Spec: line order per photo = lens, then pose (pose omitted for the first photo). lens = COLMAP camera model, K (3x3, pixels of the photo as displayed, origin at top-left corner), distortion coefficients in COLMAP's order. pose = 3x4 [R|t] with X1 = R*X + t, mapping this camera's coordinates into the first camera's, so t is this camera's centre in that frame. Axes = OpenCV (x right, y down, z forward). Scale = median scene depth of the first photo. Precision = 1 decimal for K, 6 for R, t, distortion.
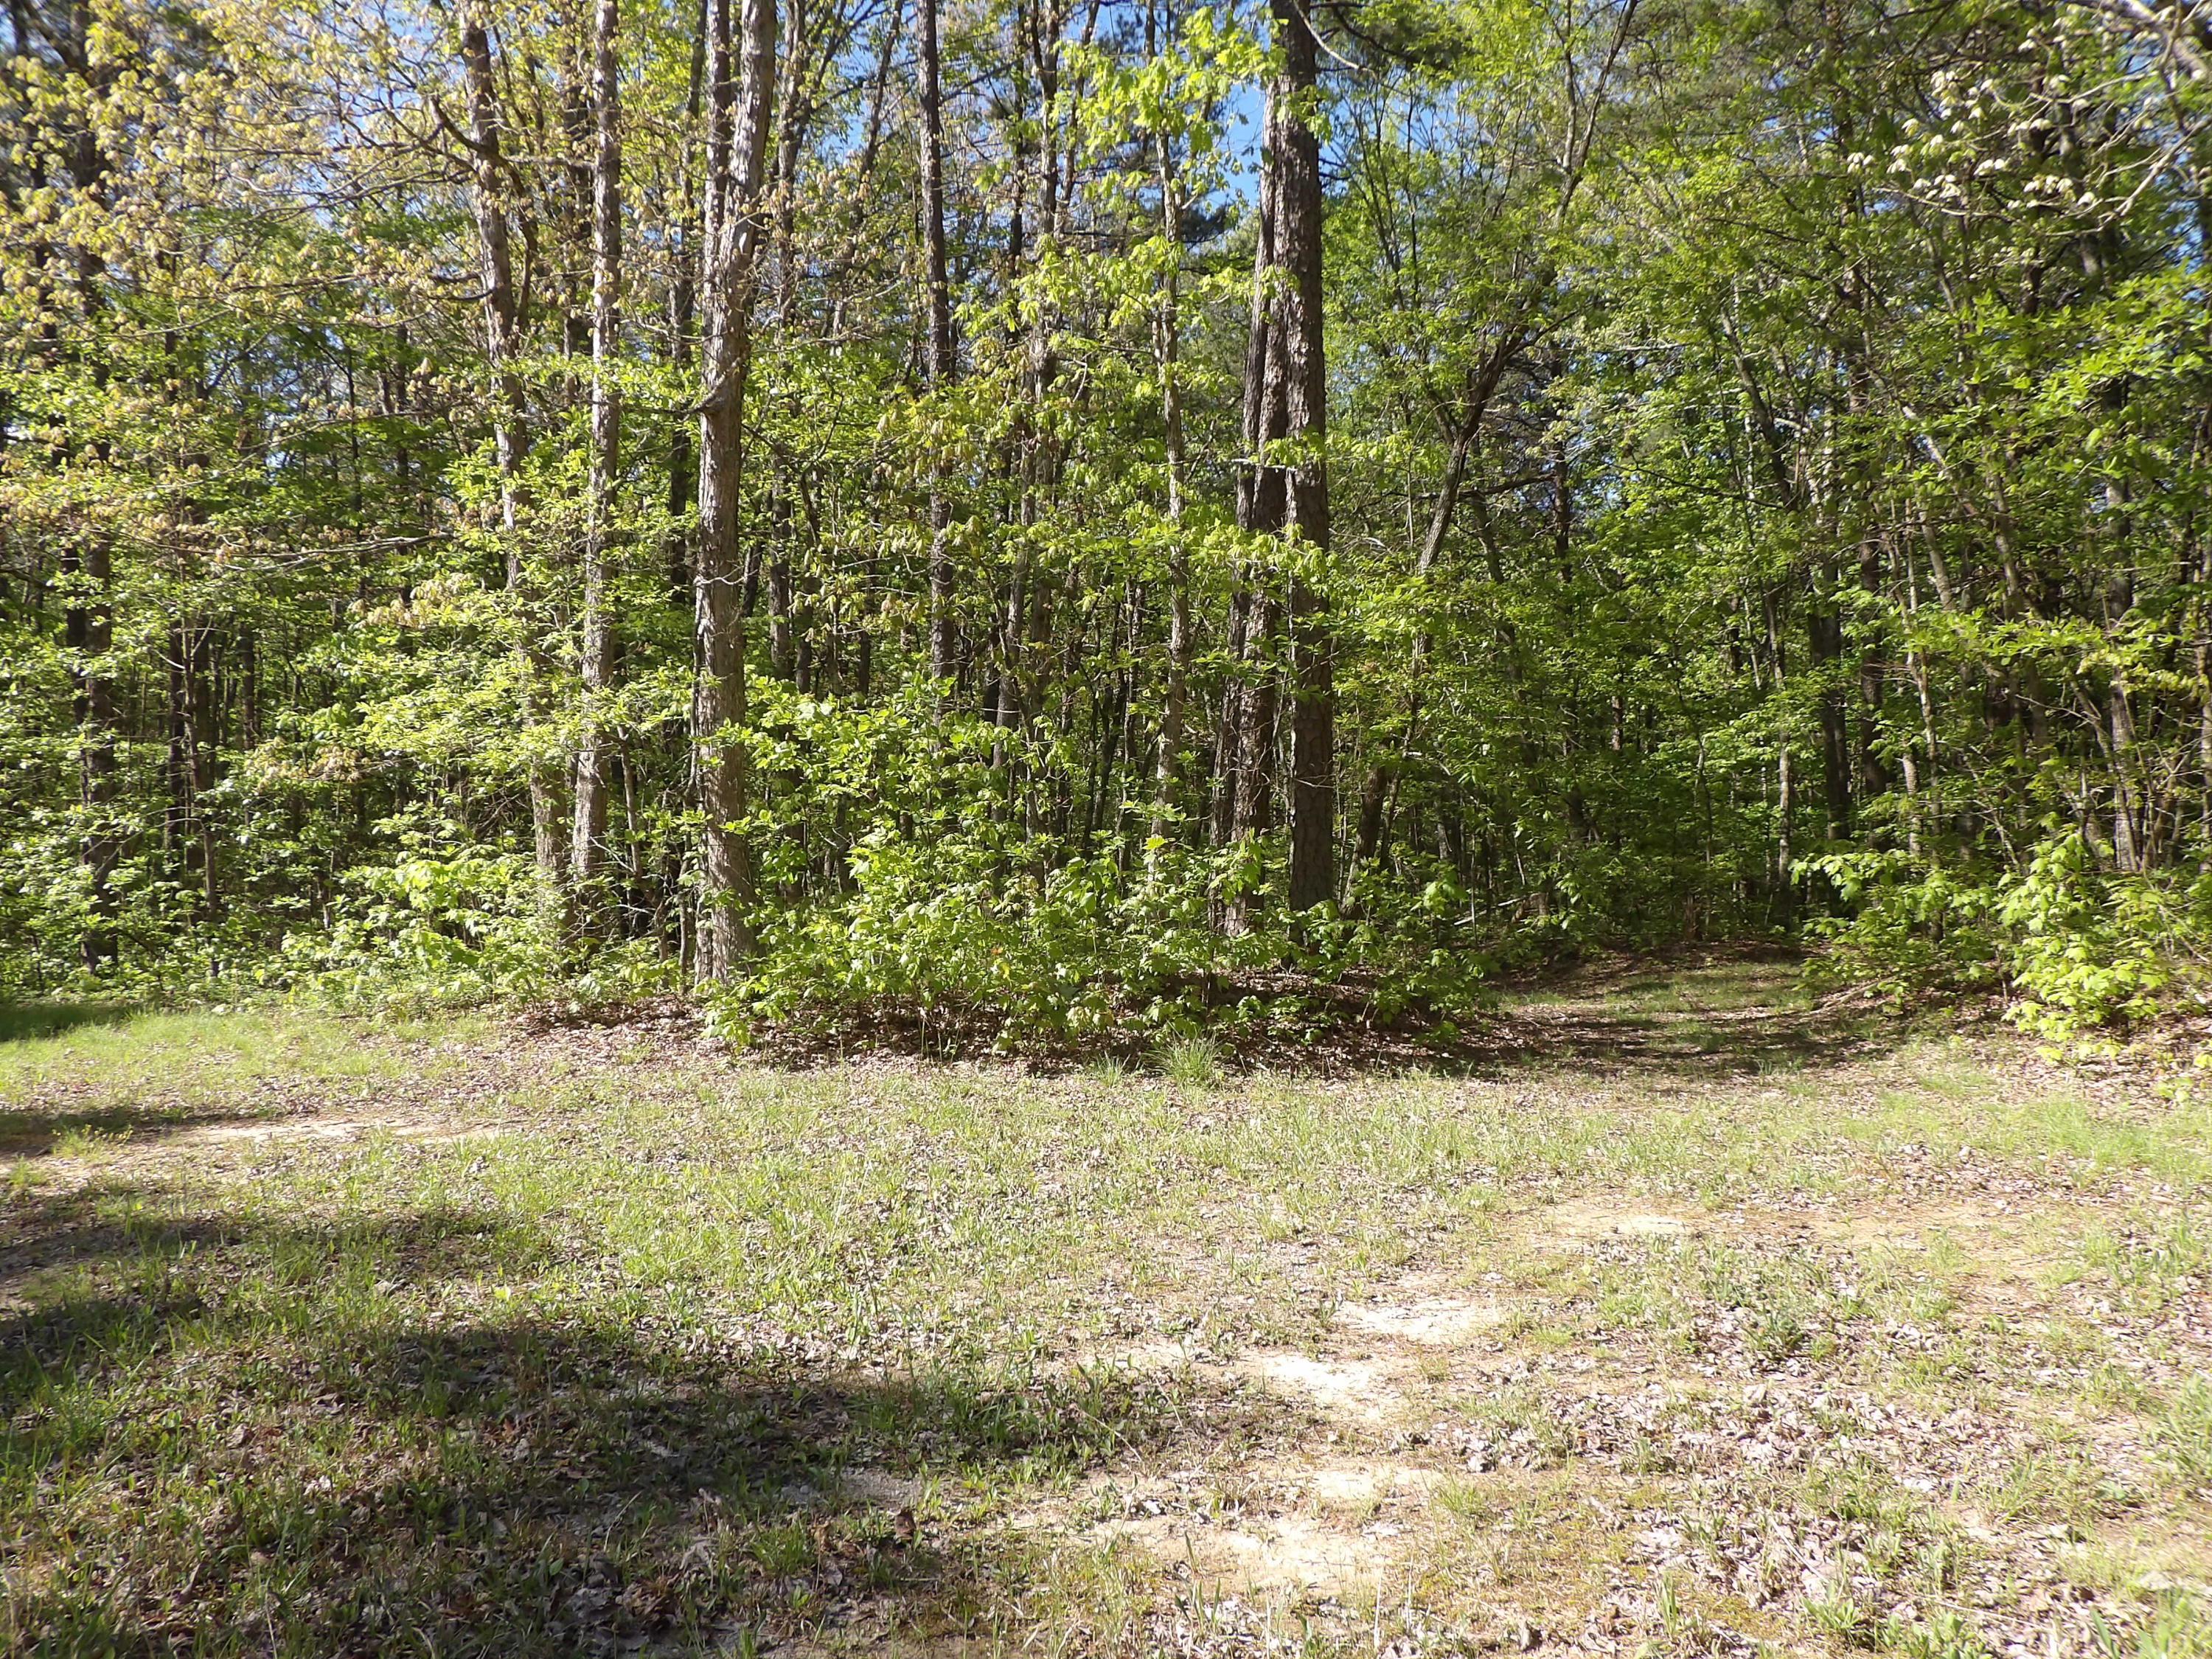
lens RADIAL K [[1893.6, 0, 1106.0], [0, 1893.6, 829.5], [0, 0, 1]] dist [-0.055840, 0.002955]
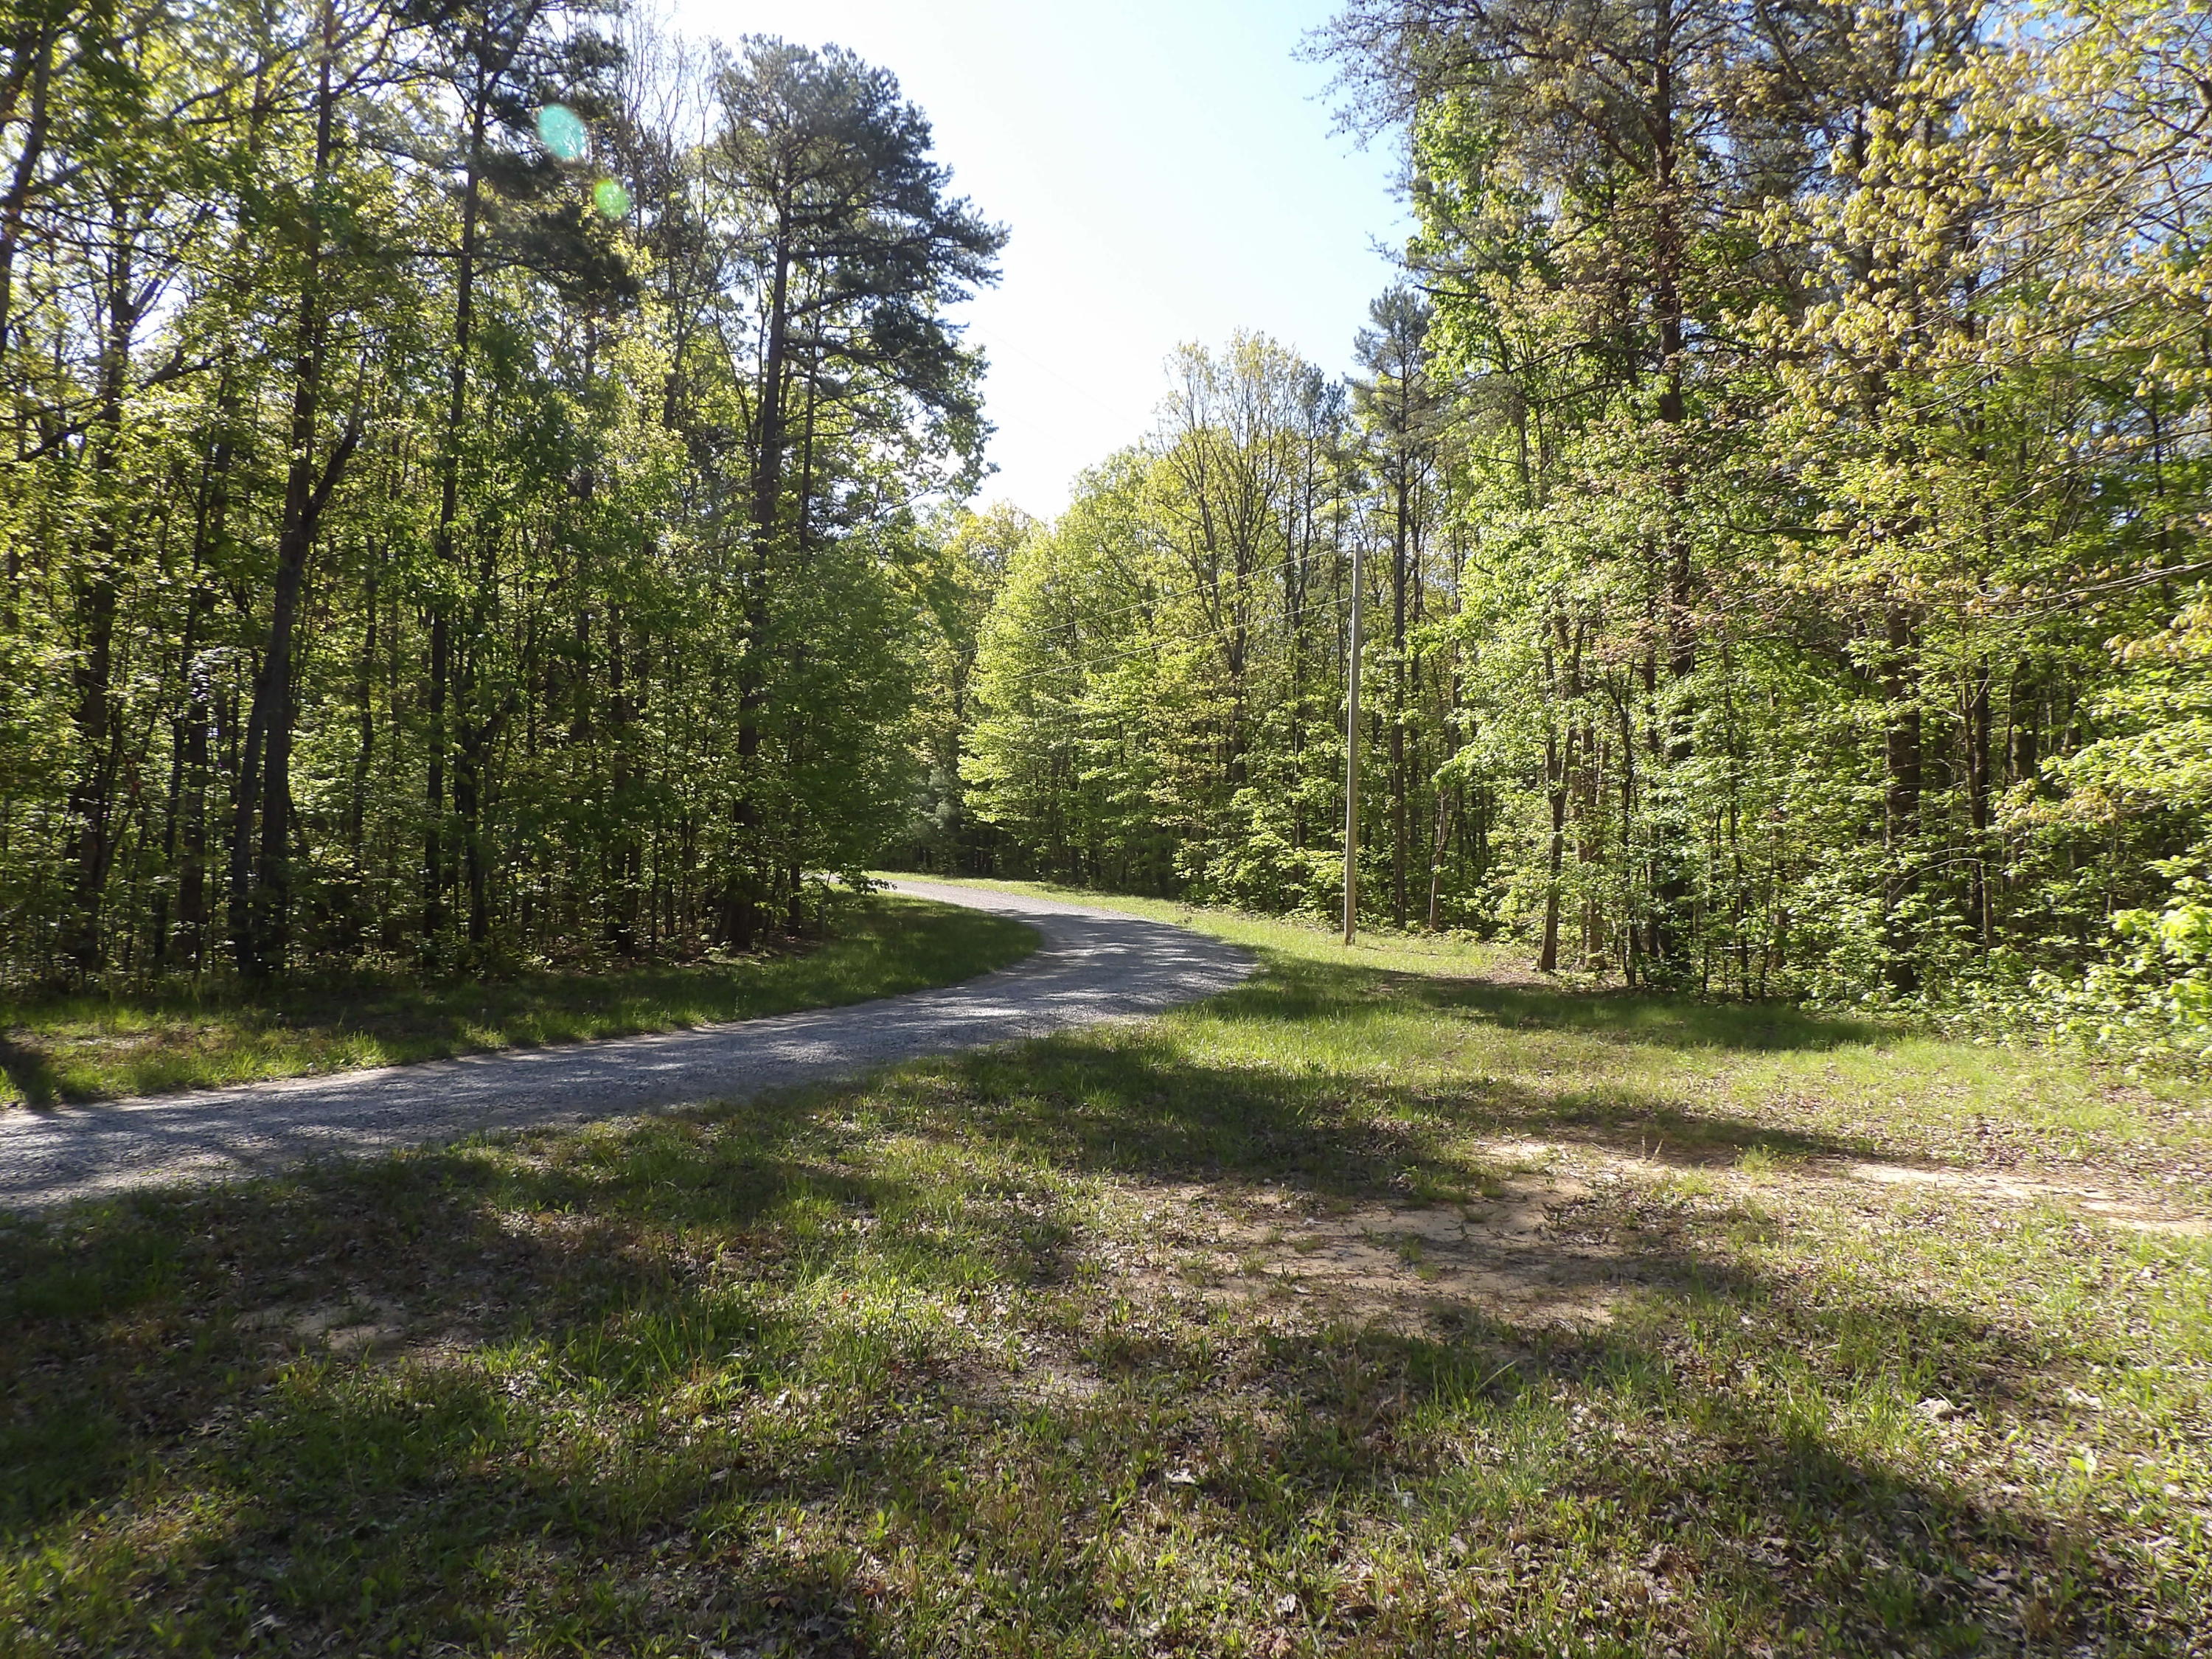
lens RADIAL K [[1607.4, 0, 1106.0], [0, 1607.4, 829.5], [0, 0, 1]] dist [0.005351, 0.050236]
pose [[0.555495, -0.003049, -0.831514, 0.009053], [-0.016662, 0.999752, -0.014796, -0.000977], [0.831353, 0.022074, 0.555306, 0.112619]]
